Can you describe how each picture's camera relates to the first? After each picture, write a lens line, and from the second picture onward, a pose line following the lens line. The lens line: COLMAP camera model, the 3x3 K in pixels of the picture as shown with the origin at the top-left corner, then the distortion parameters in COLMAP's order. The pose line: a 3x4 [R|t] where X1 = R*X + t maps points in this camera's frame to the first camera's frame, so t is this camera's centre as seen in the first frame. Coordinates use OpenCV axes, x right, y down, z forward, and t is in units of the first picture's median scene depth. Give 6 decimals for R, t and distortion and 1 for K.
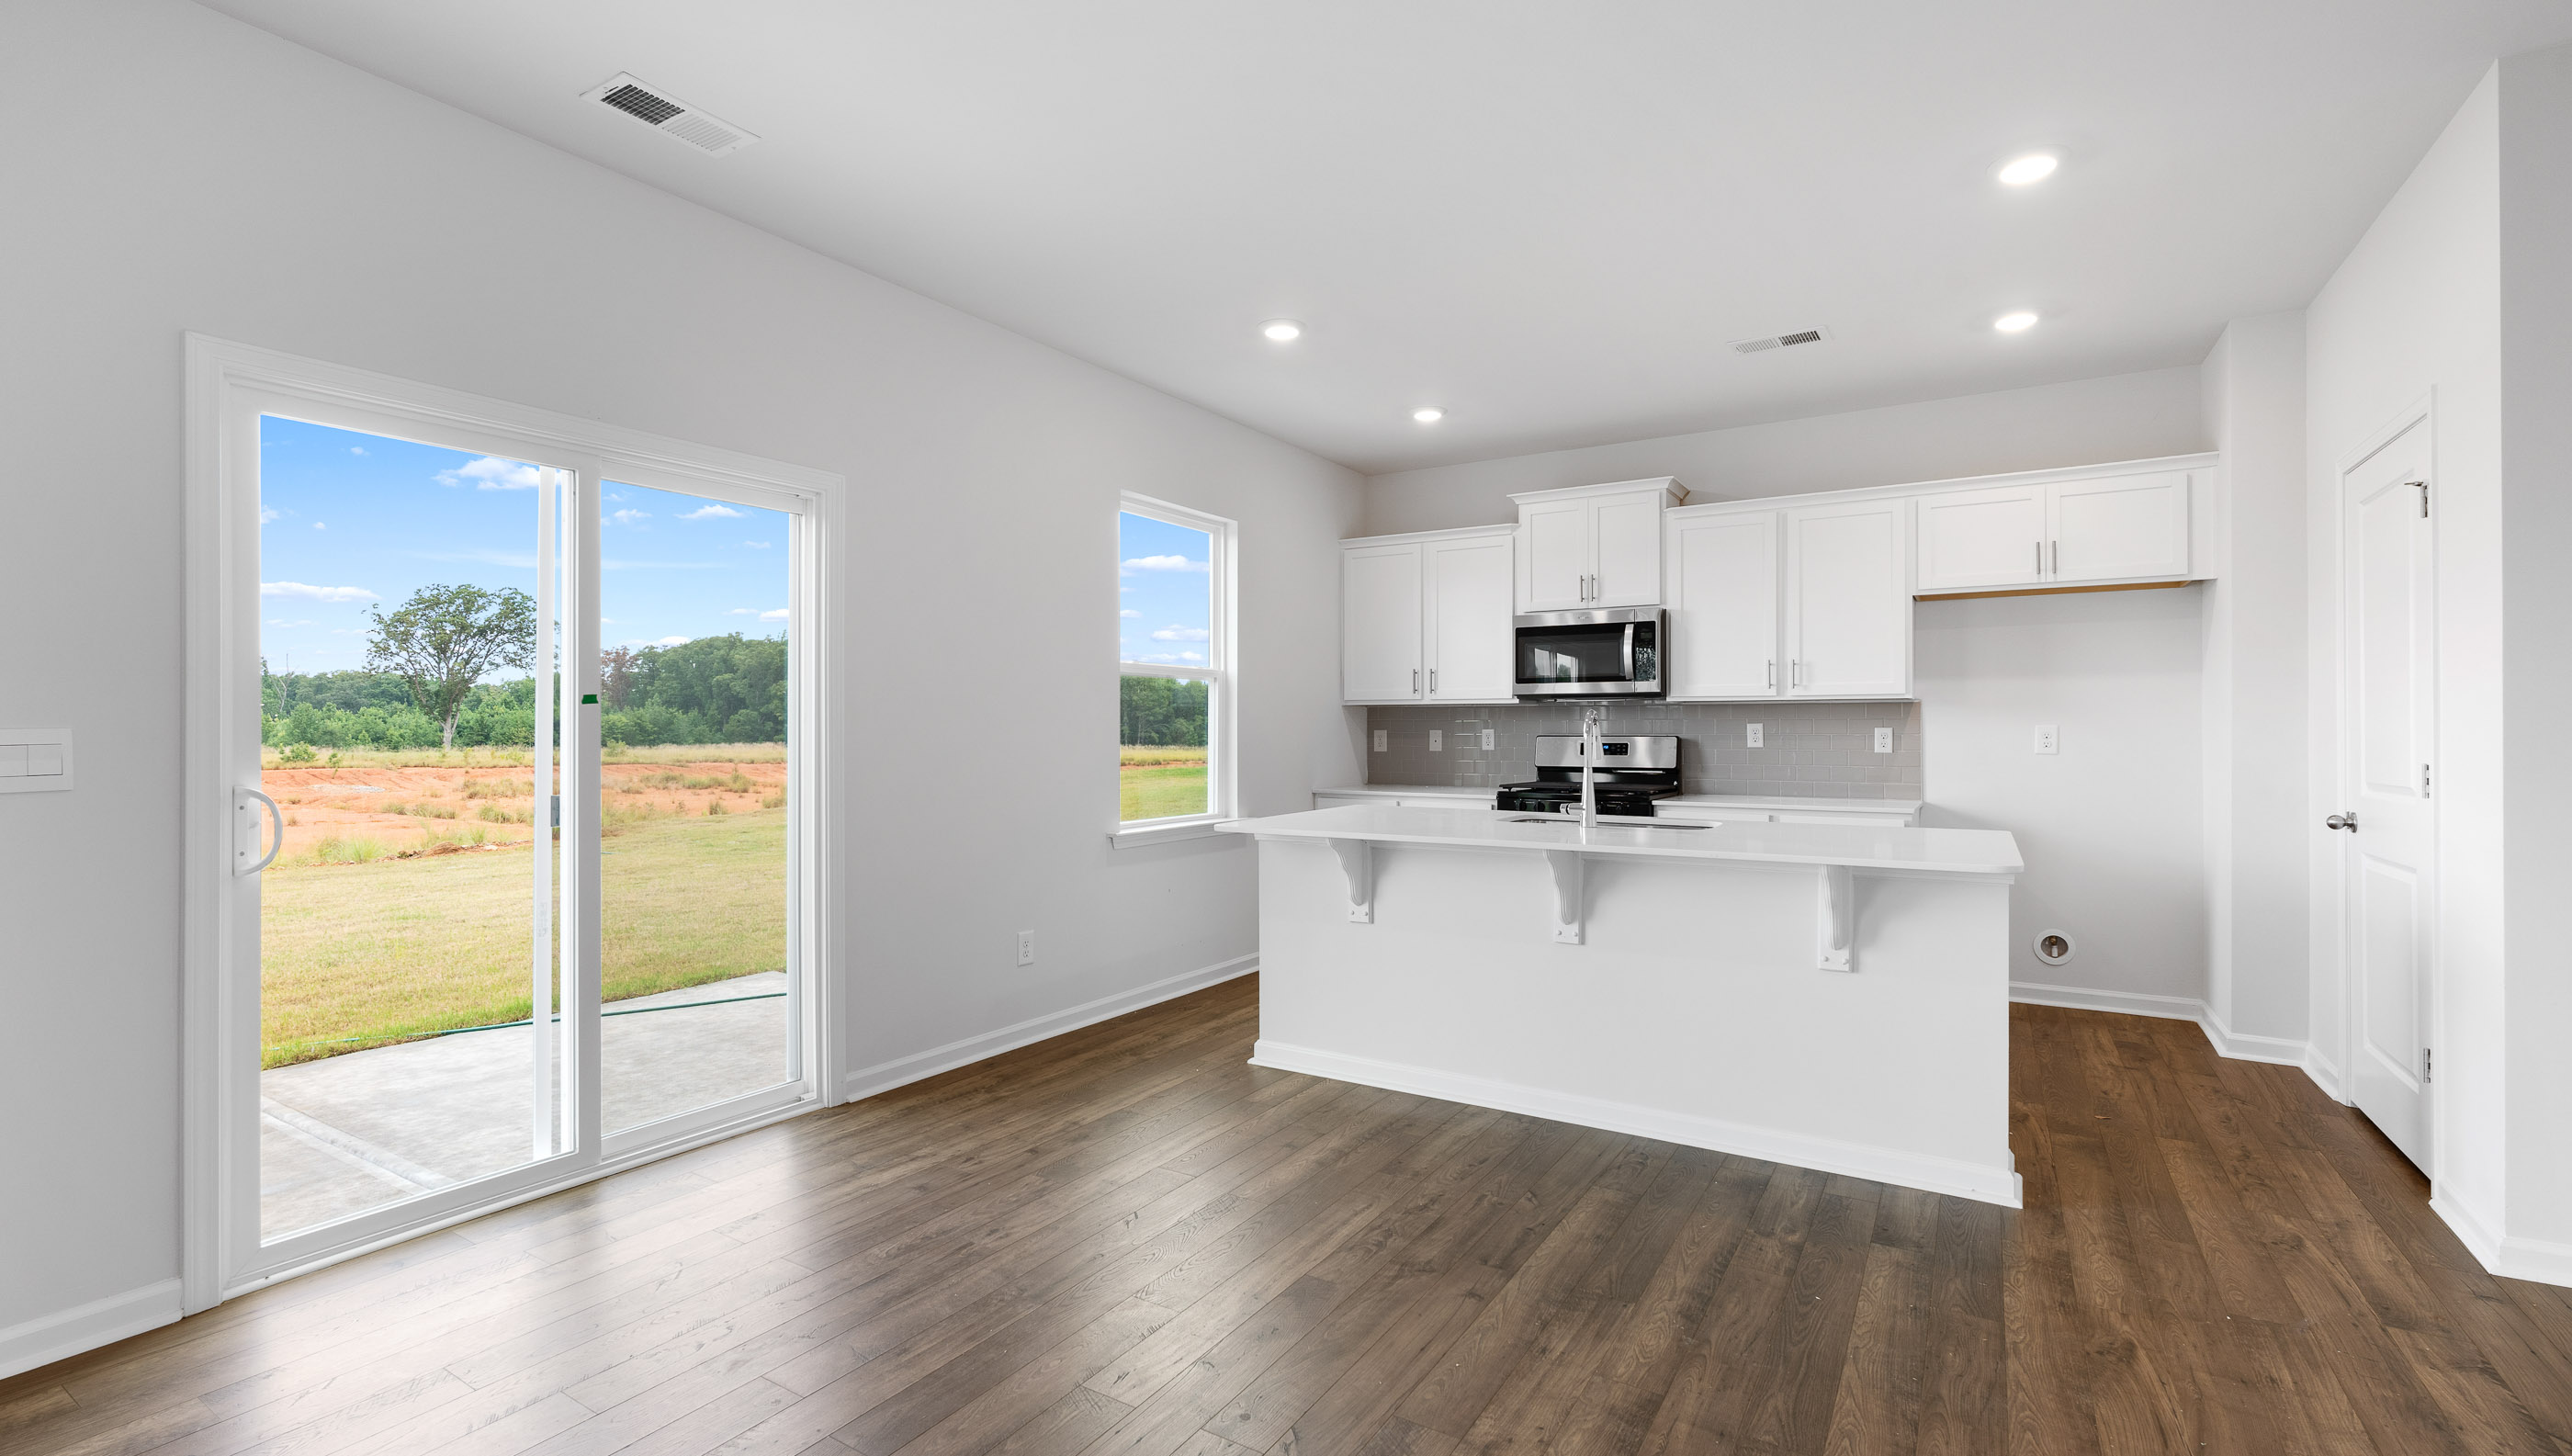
lens RADIAL K [[1121.4, 0, 1286.3], [0, 1121.4, 728.8], [0, 0, 1]] dist [0.001601, 0.000384]
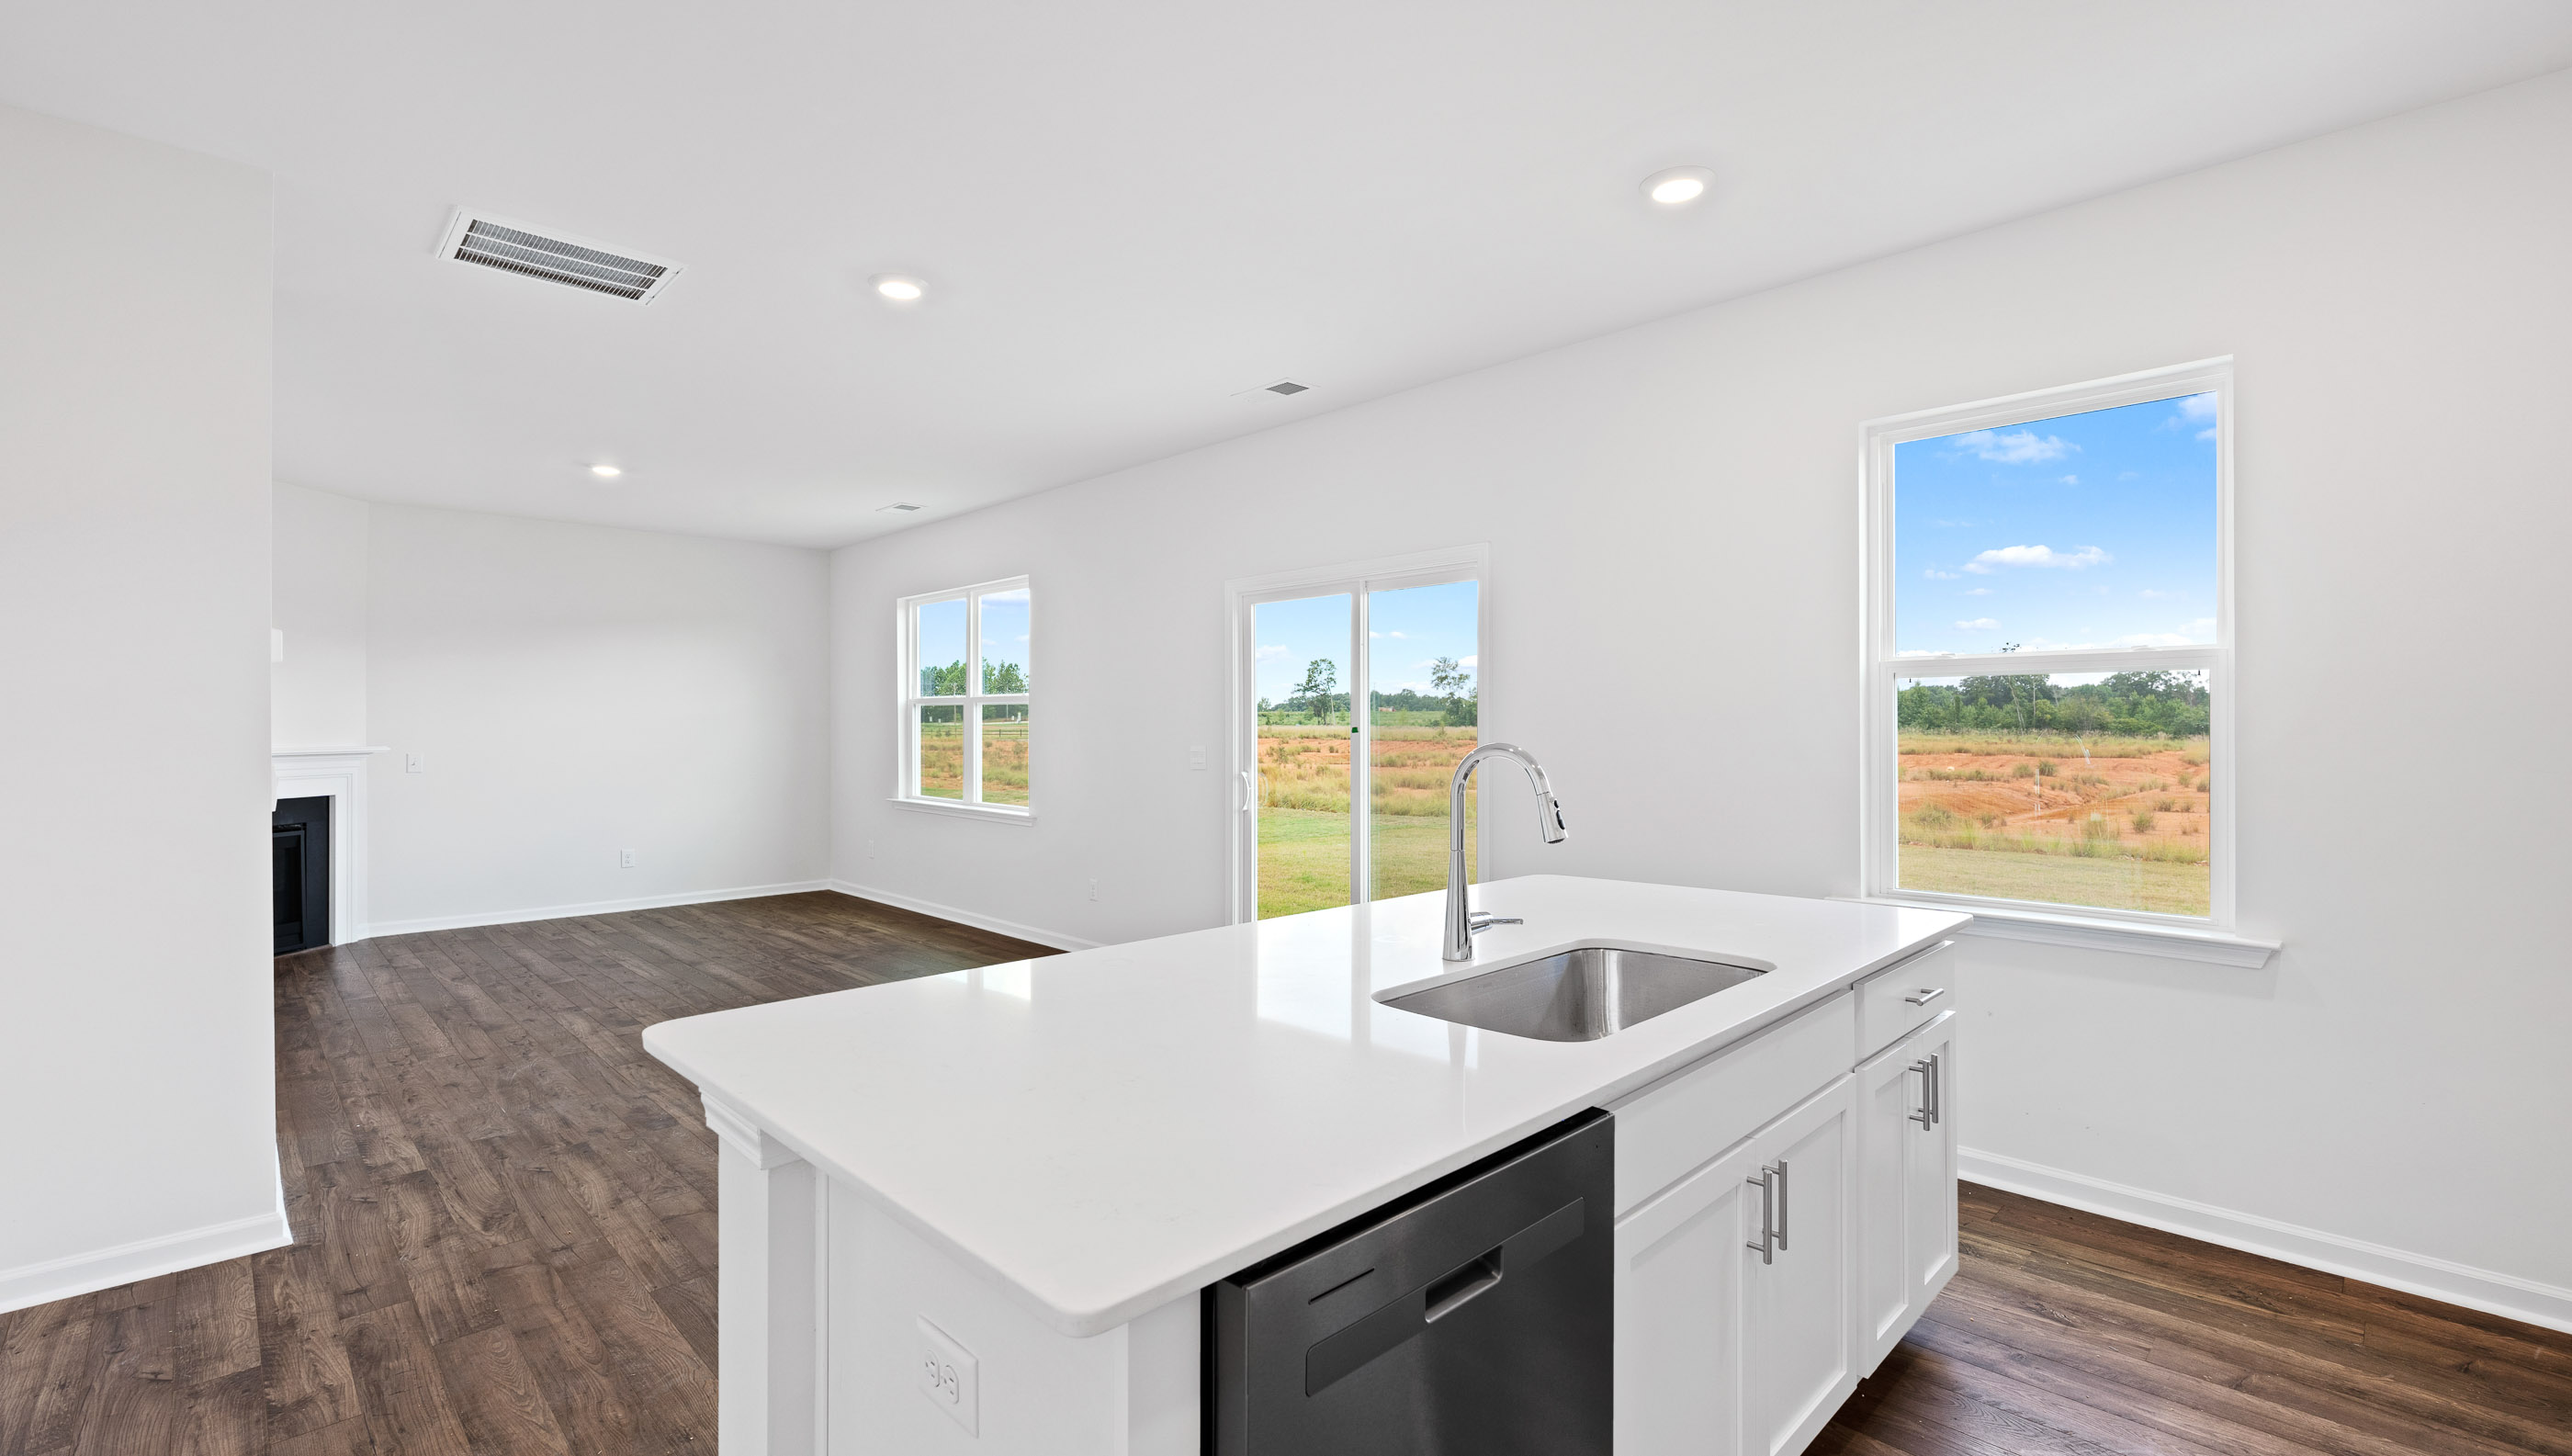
lens RADIAL K [[1121.4, 0, 1285.7], [0, 1121.4, 724.2], [0, 0, 1]] dist [0.001601, 0.000384]
pose [[-0.237086, -0.003993, -0.971480, 1.080973], [0.003304, 0.999982, -0.004916, -0.030184], [0.971483, -0.004375, -0.237069, 1.380167]]
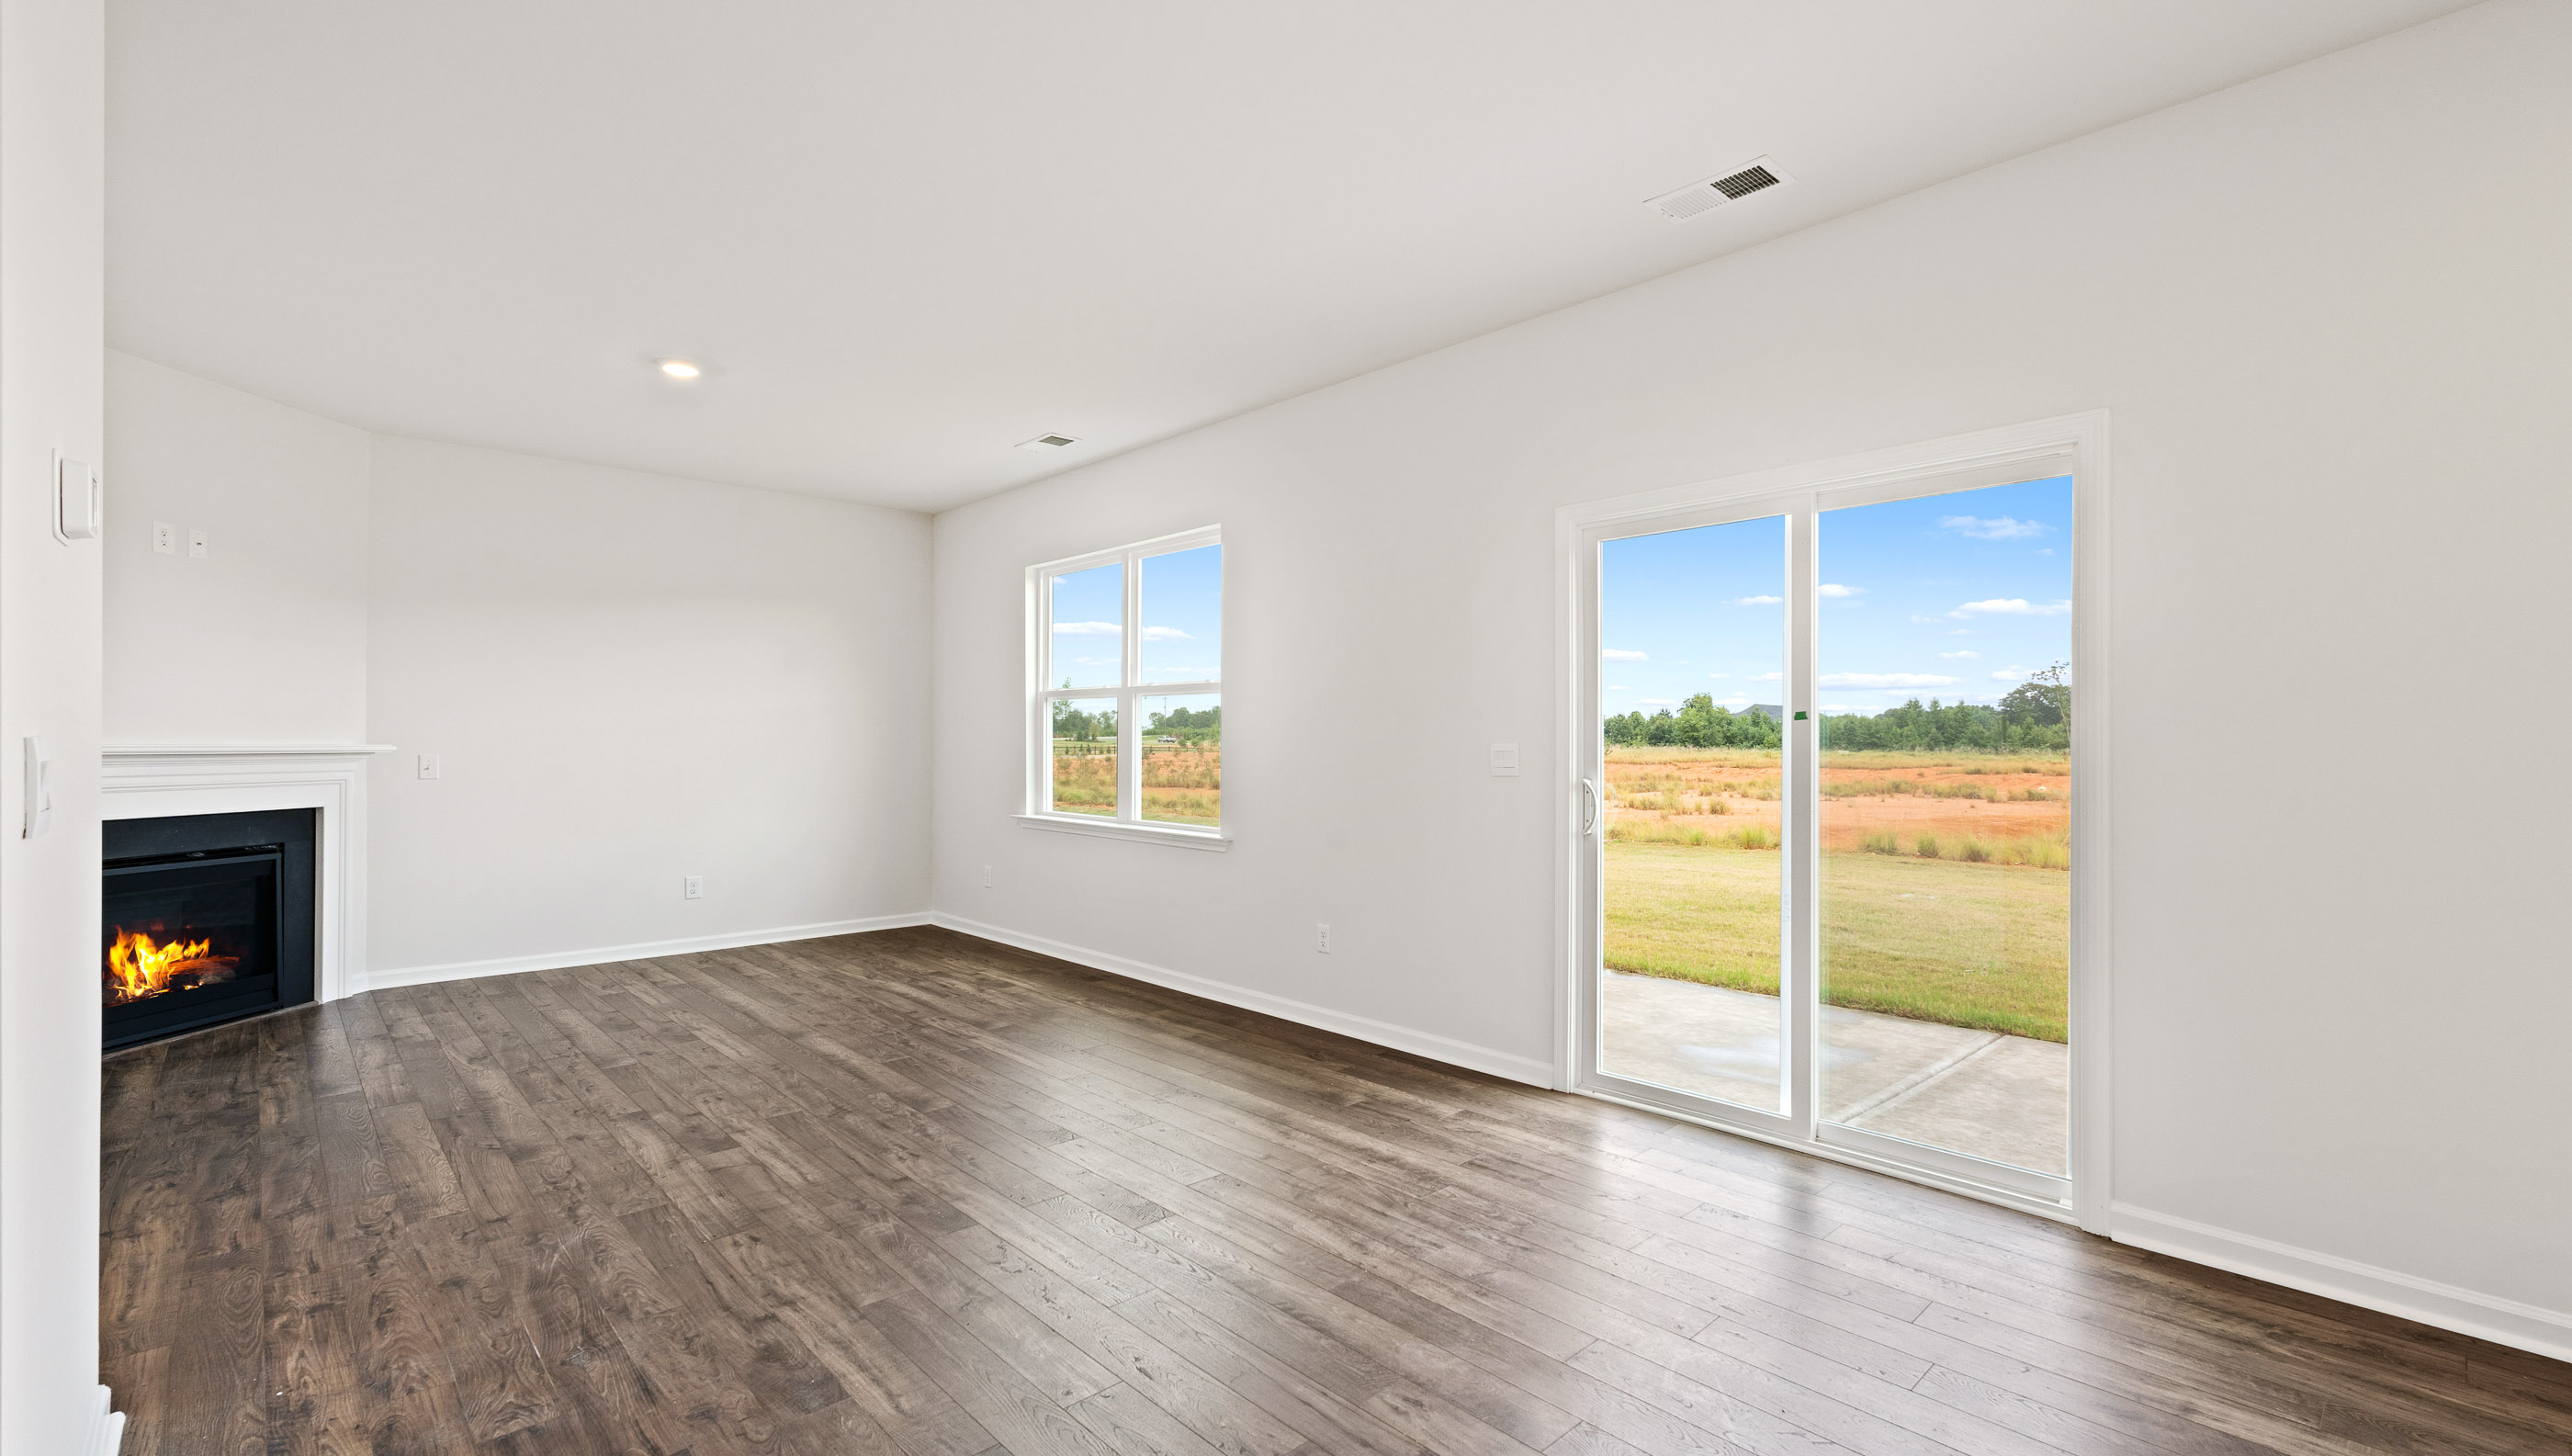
lens RADIAL K [[1121.4, 0, 1317.6], [0, 1121.4, 766.0], [0, 0, 1]] dist [0.001601, 0.000384]
pose [[-0.240723, 0.016432, -0.970455, 0.558618], [-0.001180, 0.999851, 0.017223, 0.004697], [0.970593, 0.005292, -0.240668, 0.798594]]
